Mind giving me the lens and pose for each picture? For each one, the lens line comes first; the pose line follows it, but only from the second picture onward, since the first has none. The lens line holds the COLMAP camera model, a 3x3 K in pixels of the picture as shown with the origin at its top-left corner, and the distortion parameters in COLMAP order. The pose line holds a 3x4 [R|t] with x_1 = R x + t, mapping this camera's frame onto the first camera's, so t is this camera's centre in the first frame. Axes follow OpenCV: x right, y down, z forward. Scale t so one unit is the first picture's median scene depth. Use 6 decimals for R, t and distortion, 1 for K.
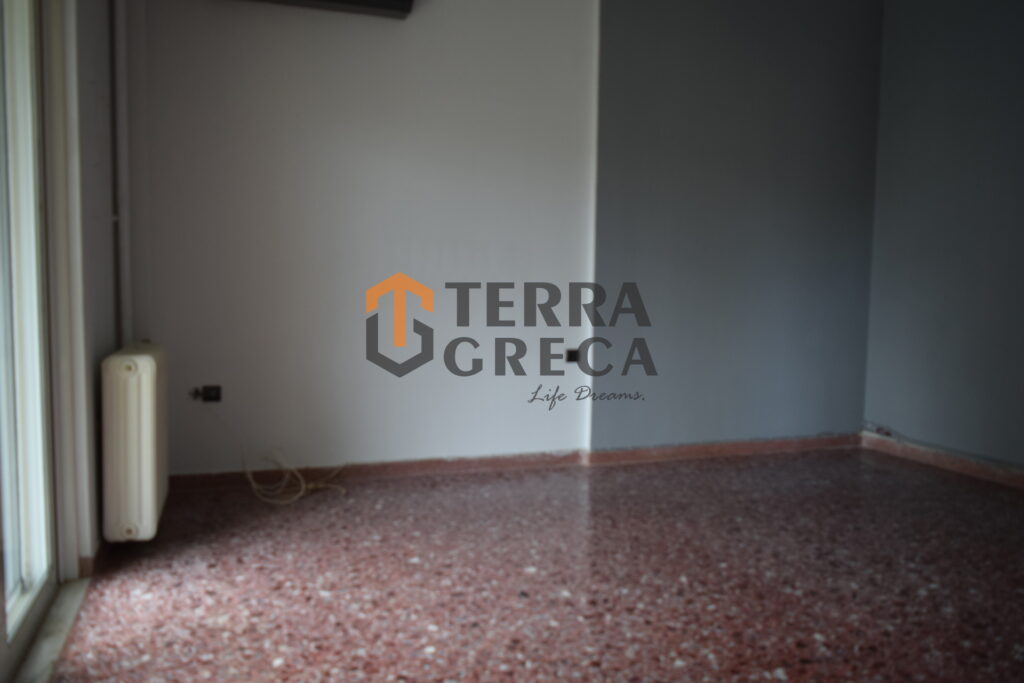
lens RADIAL K [[794.1, 0, 513.8], [0, 794.1, 339.2], [0, 0, 1]] dist [-0.023322, 0.007982]
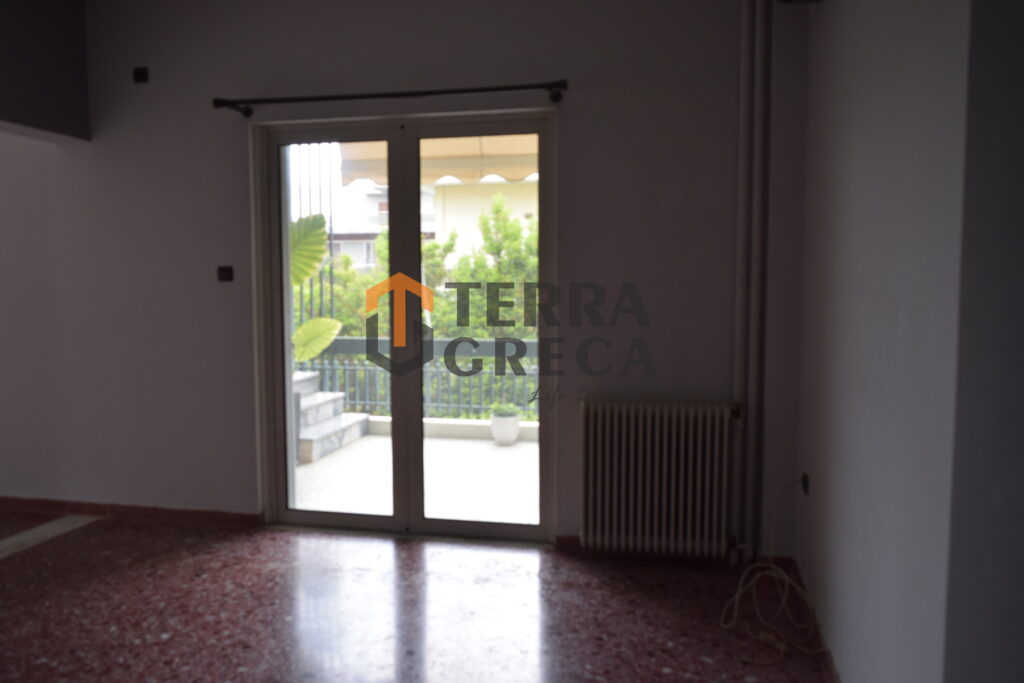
lens RADIAL K [[794.1, 0, 511.4], [0, 794.1, 341.5], [0, 0, 1]] dist [-0.023322, 0.007982]
pose [[-0.538330, 0.050642, -0.841211, 0.626974], [-0.072676, 0.991684, 0.106210, -0.191304], [0.839595, 0.118312, -0.530173, 1.557534]]
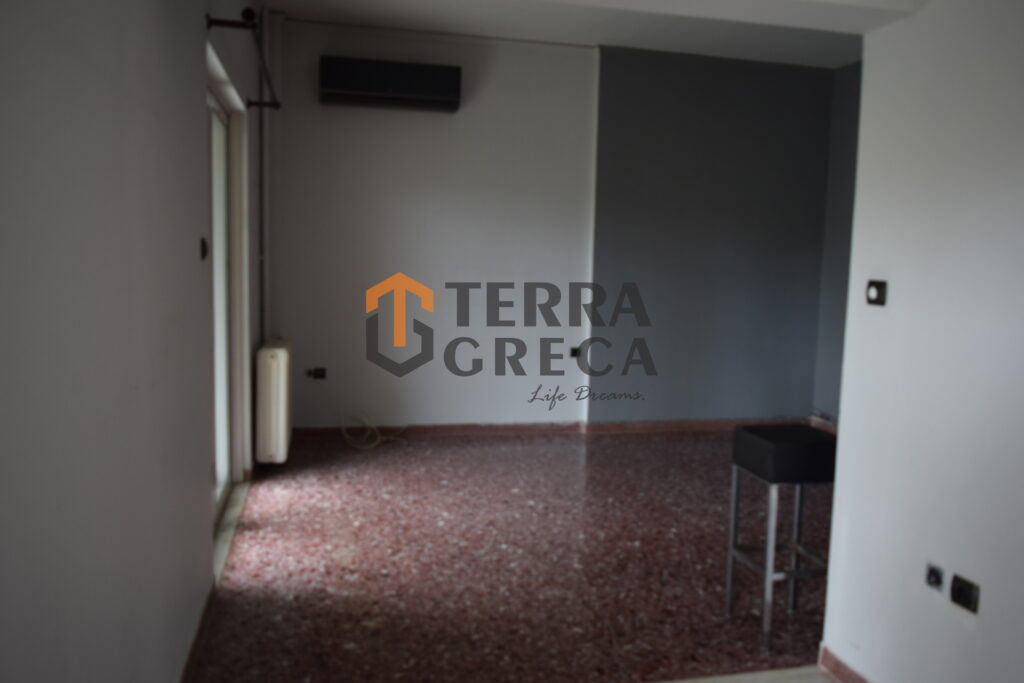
lens RADIAL K [[794.1, 0, 514.4], [0, 794.1, 342.5], [0, 0, 1]] dist [-0.023322, 0.007982]
pose [[0.993258, 0.021877, -0.113841, 0.194477], [-0.019337, 0.999540, 0.023375, -0.040480], [0.114300, -0.021016, 0.993224, -0.566532]]
